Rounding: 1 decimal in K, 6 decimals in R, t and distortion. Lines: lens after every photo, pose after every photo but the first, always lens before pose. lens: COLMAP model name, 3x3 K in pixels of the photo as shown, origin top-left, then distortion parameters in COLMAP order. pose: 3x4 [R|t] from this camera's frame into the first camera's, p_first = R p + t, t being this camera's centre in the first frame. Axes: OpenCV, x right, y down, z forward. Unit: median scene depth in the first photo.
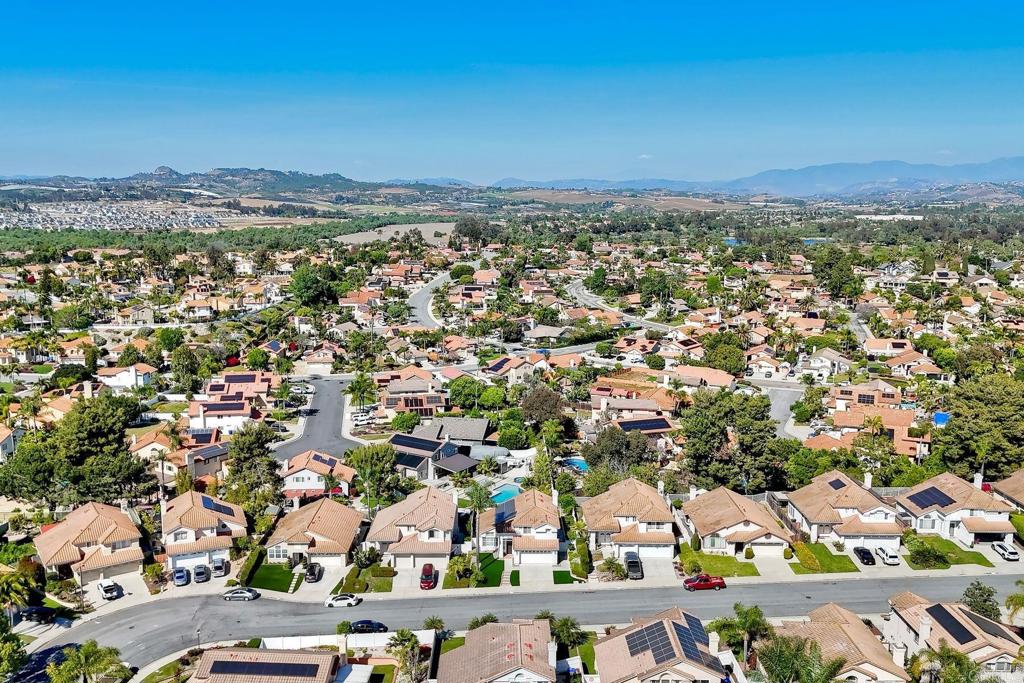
lens RADIAL K [[879.4, 0, 509.6], [0, 879.4, 330.1], [0, 0, 1]] dist [0.076638, -0.088365]
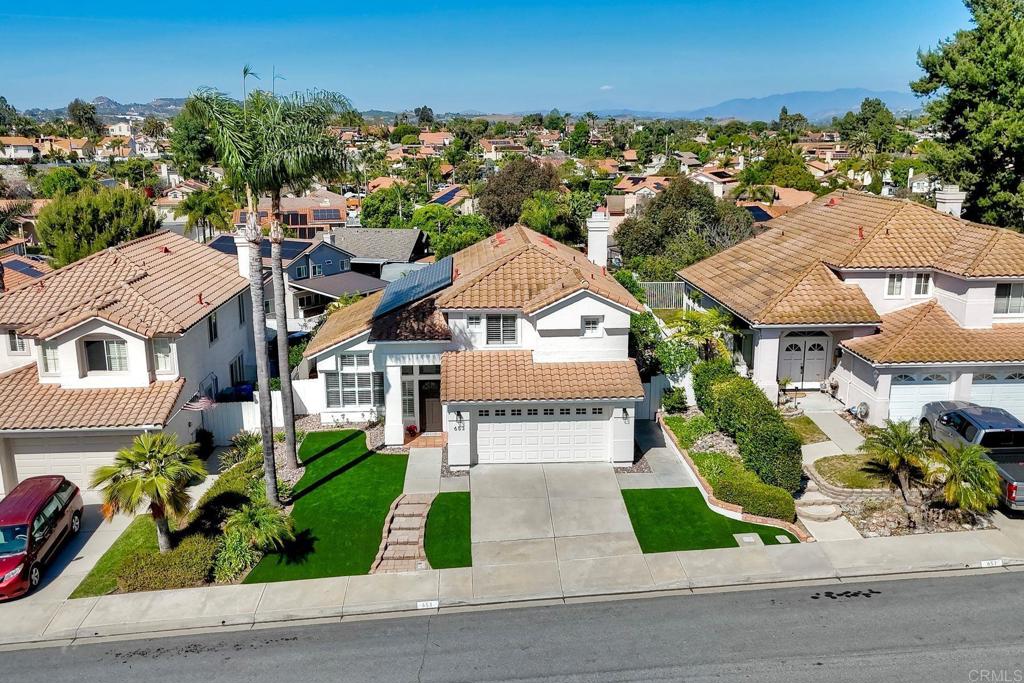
lens RADIAL K [[895.4, 0, 512.0], [0, 895.4, 341.5], [0, 0, 1]] dist [0.082385, -0.106001]
pose [[0.998871, -0.021522, 0.042345, 0.012402], [0.017825, 0.996150, 0.085829, 0.207686], [-0.044030, -0.084977, 0.995410, 0.752445]]
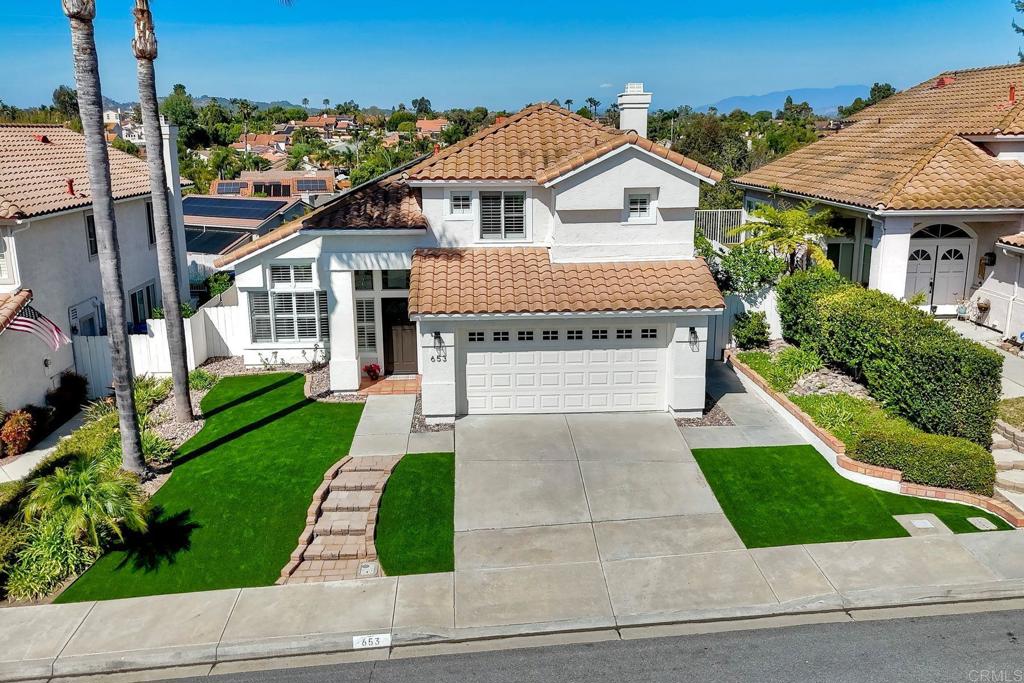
lens RADIAL K [[898.8, 0, 512.0], [0, 898.8, 341.5], [0, 0, 1]] dist [0.072812, -0.085973]
pose [[0.998793, -0.024840, 0.042363, 0.014111], [0.021064, 0.995954, 0.087355, 0.233461], [-0.044362, -0.086358, 0.995276, 0.829424]]
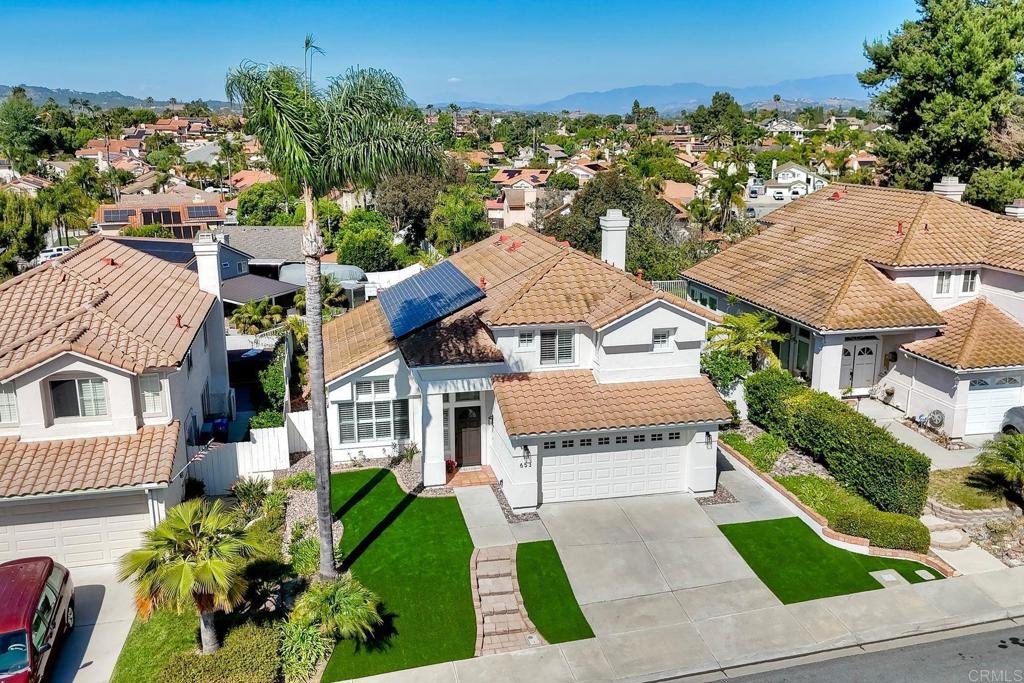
lens RADIAL K [[898.8, 0, 512.0], [0, 898.8, 341.5], [0, 0, 1]] dist [0.072812, -0.085973]
pose [[0.978393, -0.058082, 0.198428, -0.032299], [0.039208, 0.994437, 0.097760, 0.202725], [-0.203002, -0.087868, 0.975228, 0.788689]]
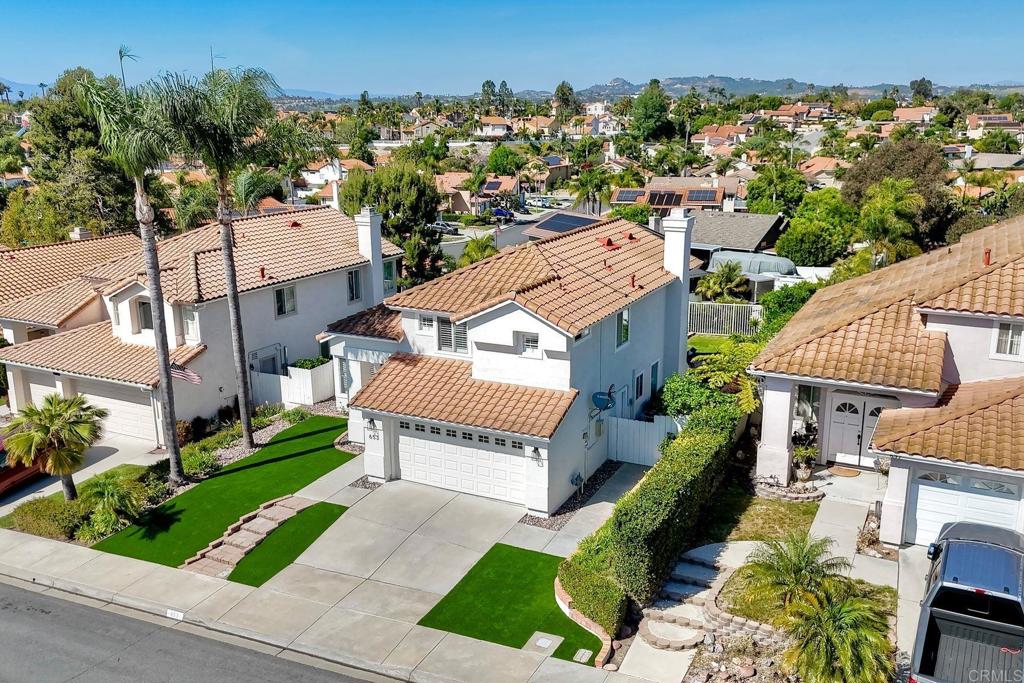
lens RADIAL K [[895.4, 0, 512.0], [0, 895.4, 341.5], [0, 0, 1]] dist [0.082385, -0.106001]
pose [[0.887462, 0.101384, -0.449590, 0.128974], [-0.053098, 0.991500, 0.118775, 0.200200], [0.457811, -0.081536, 0.885303, 0.808623]]
